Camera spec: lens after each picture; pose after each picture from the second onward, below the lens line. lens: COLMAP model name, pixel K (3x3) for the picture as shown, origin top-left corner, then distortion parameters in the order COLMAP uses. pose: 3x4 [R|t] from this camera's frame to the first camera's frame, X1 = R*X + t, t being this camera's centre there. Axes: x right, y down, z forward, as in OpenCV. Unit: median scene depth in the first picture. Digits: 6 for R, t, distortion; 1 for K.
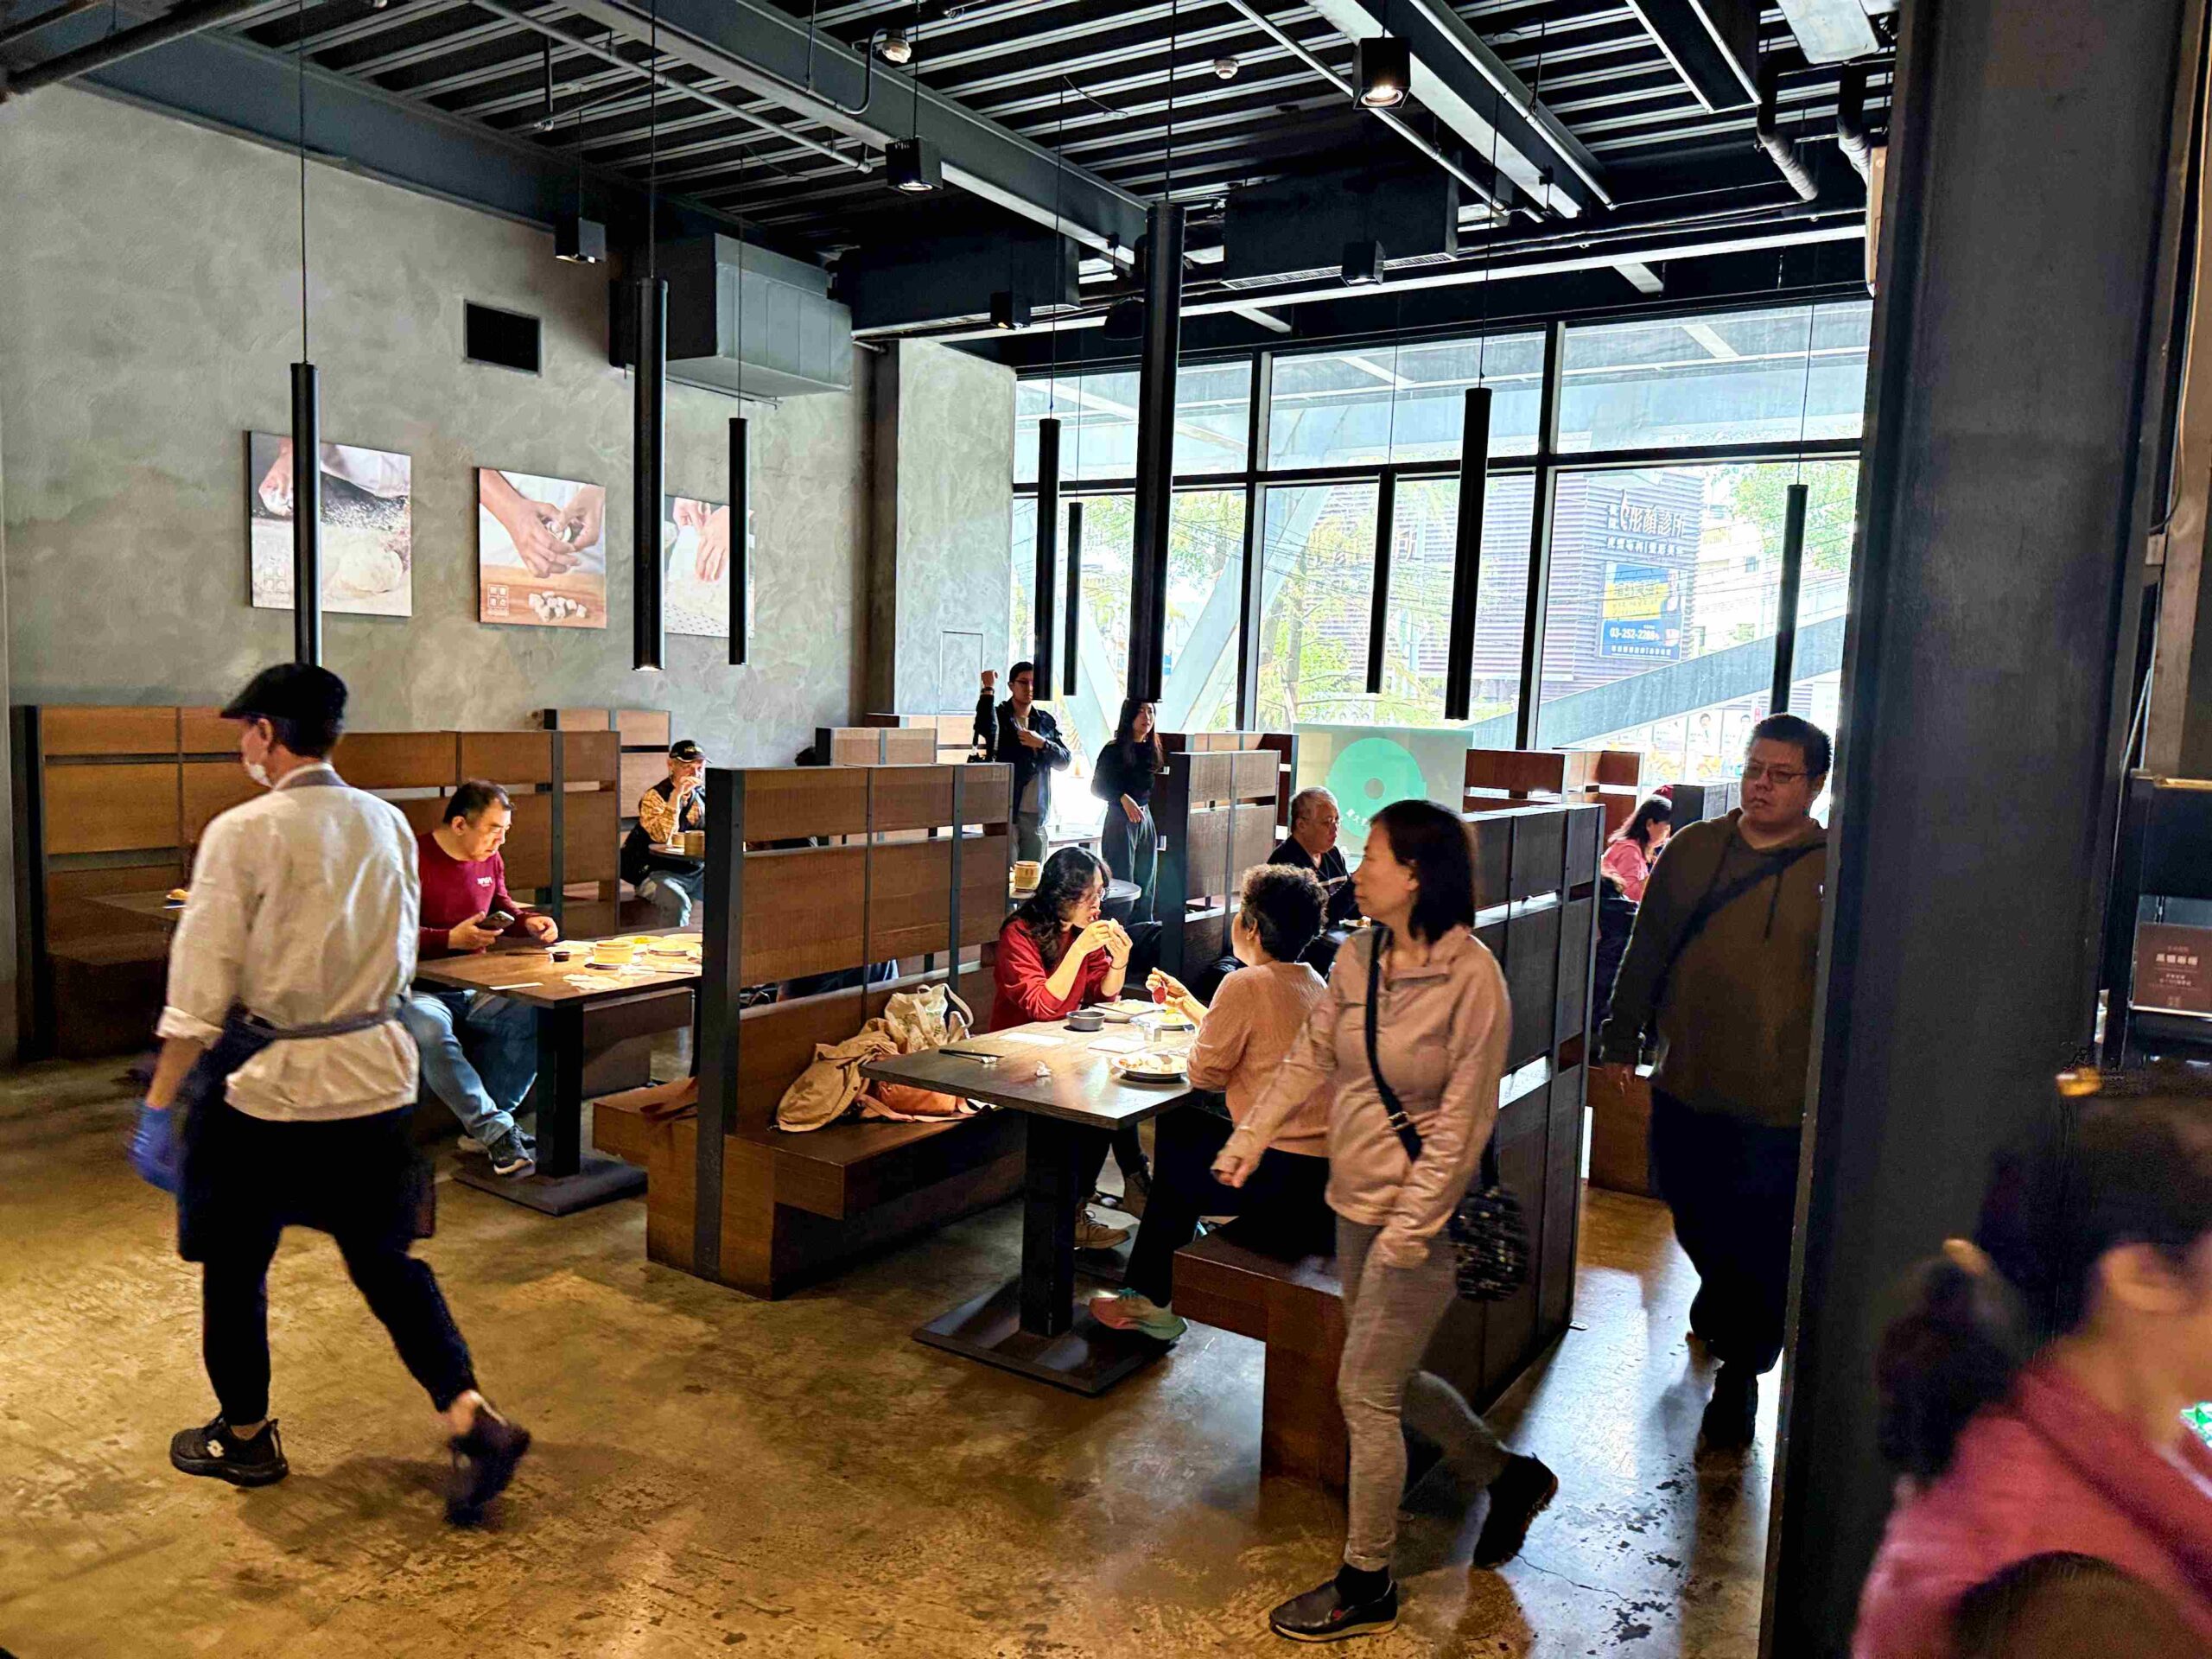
lens RADIAL K [[1565.6, 0, 1106.7], [0, 1565.6, 847.3], [0, 0, 1]] dist [0.012320, -0.007130]
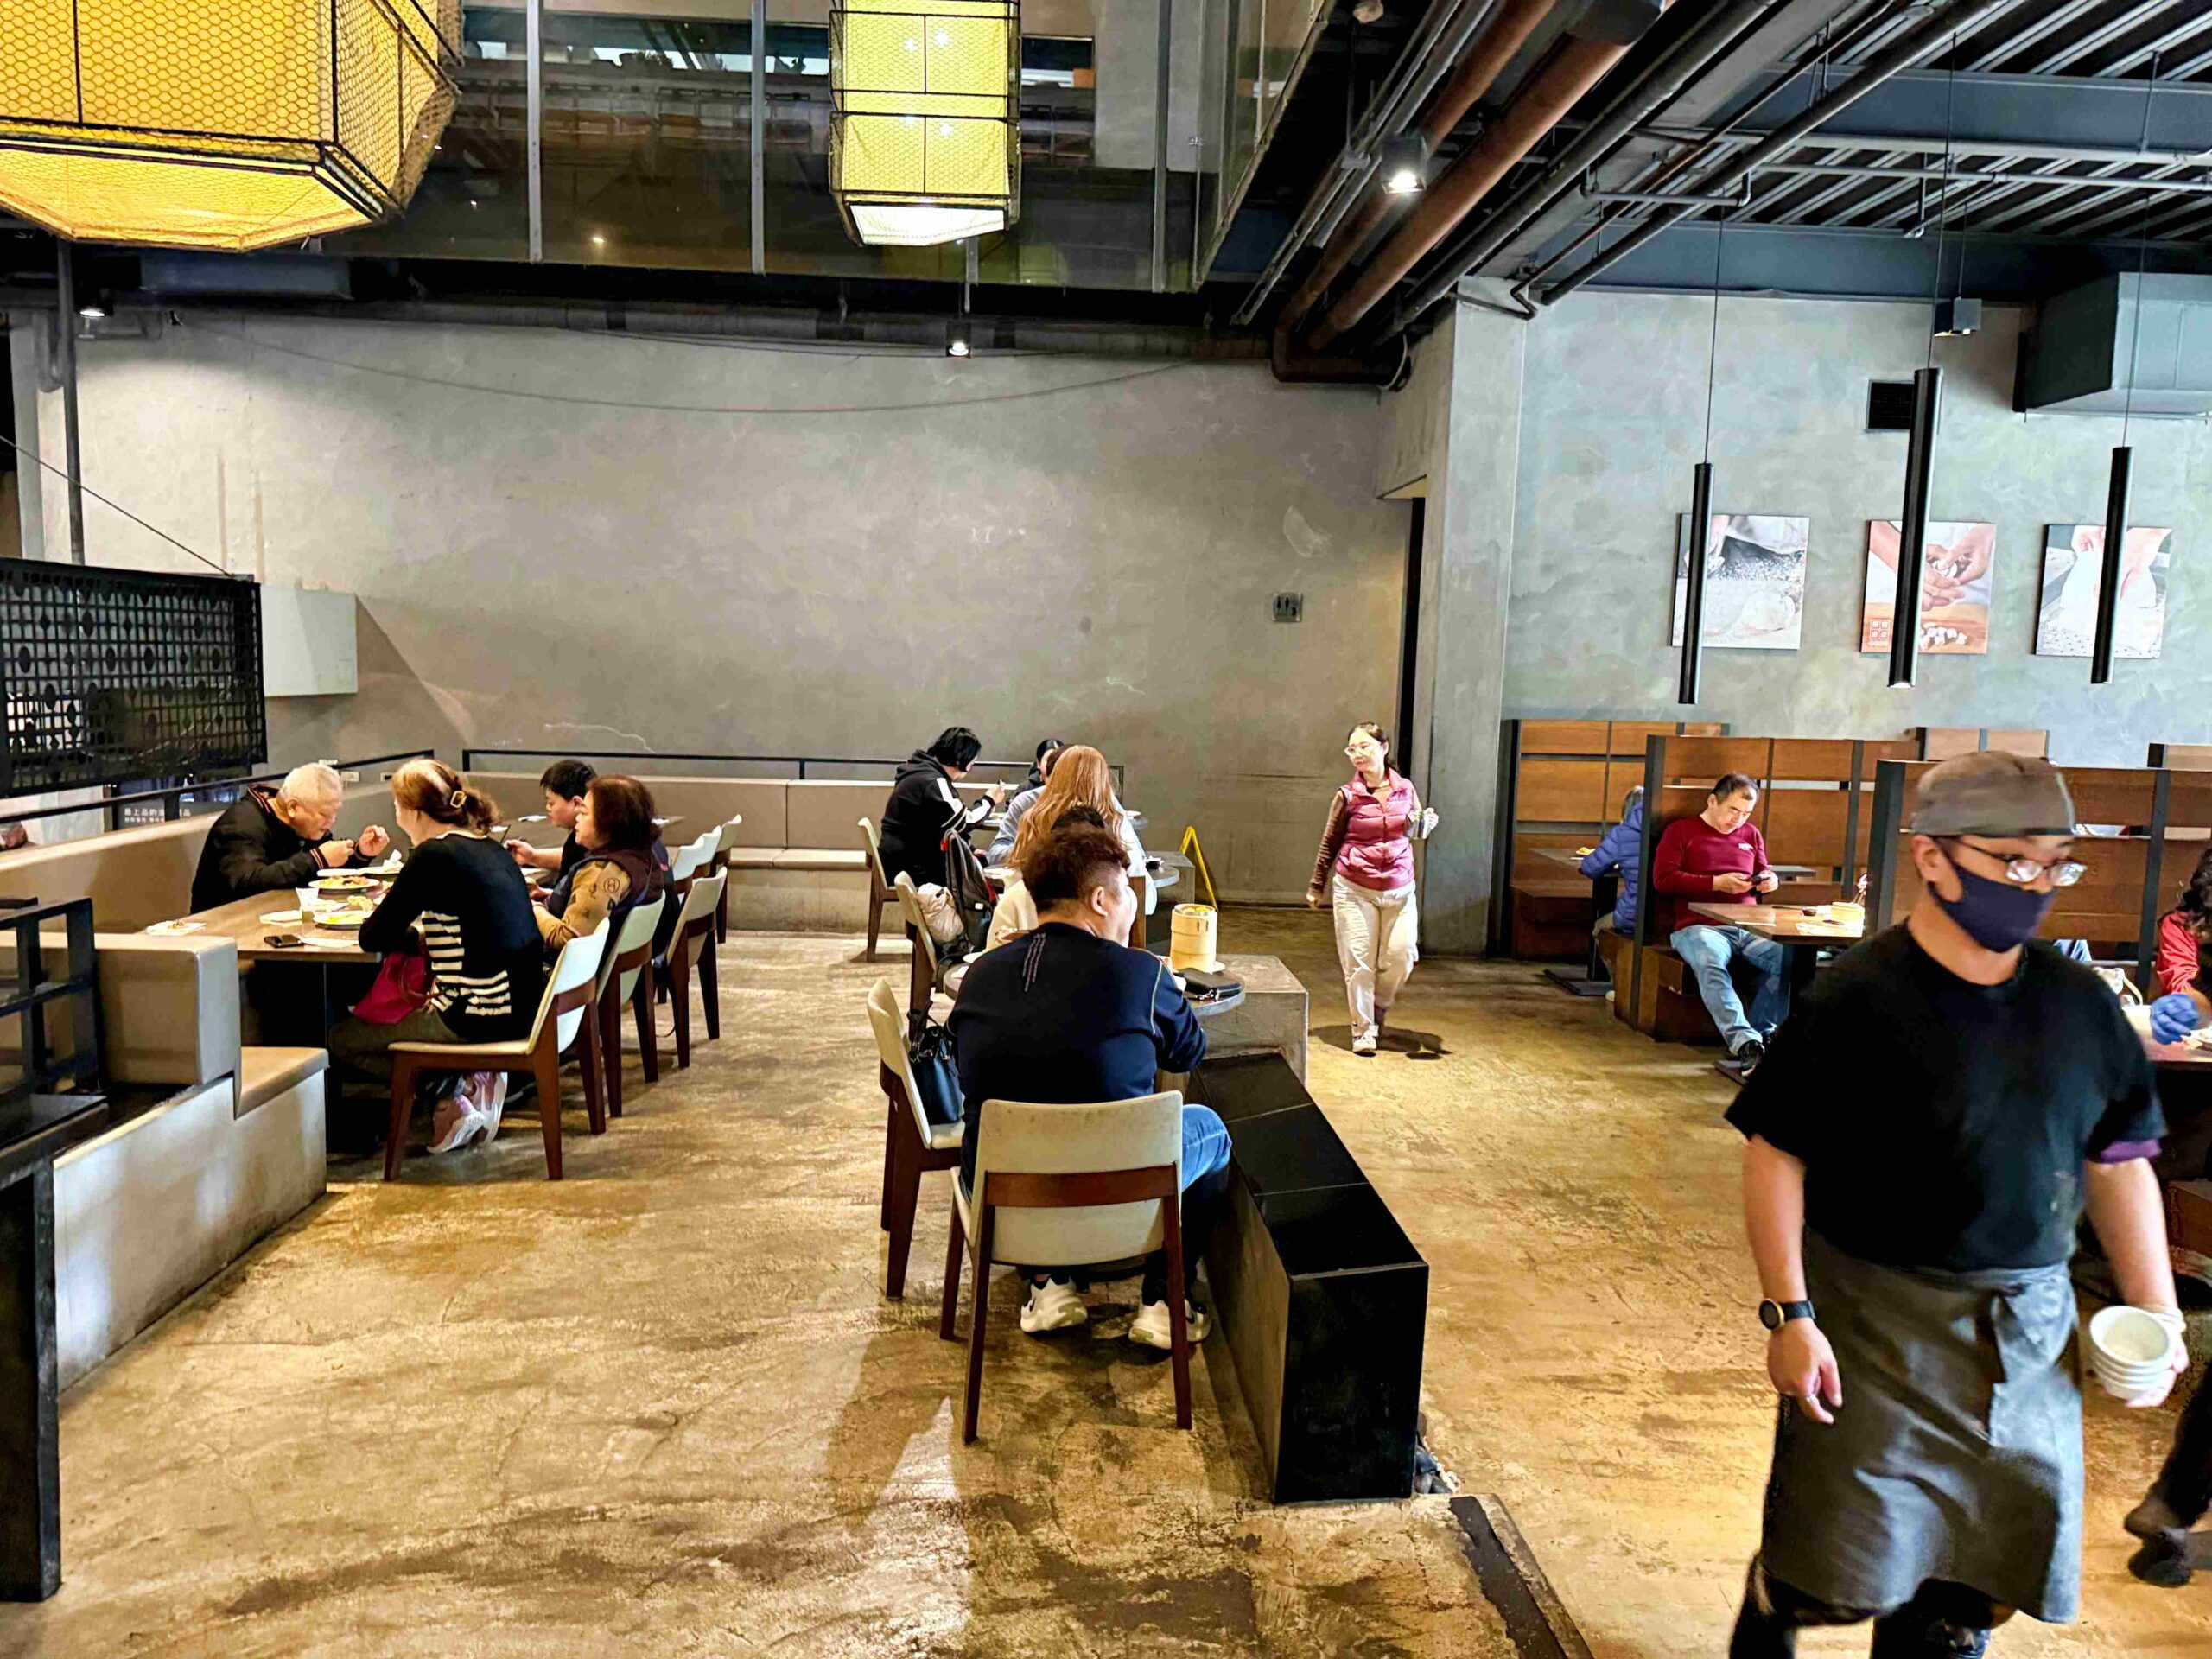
lens RADIAL K [[1565.6, 0, 1104.6], [0, 1565.6, 831.9], [0, 0, 1]] dist [0.012320, -0.007130]
pose [[0.597649, 0.057962, -0.799660, 0.230348], [-0.084196, 0.996406, 0.009297, 0.029563], [0.797325, 0.061772, 0.600381, -0.159345]]
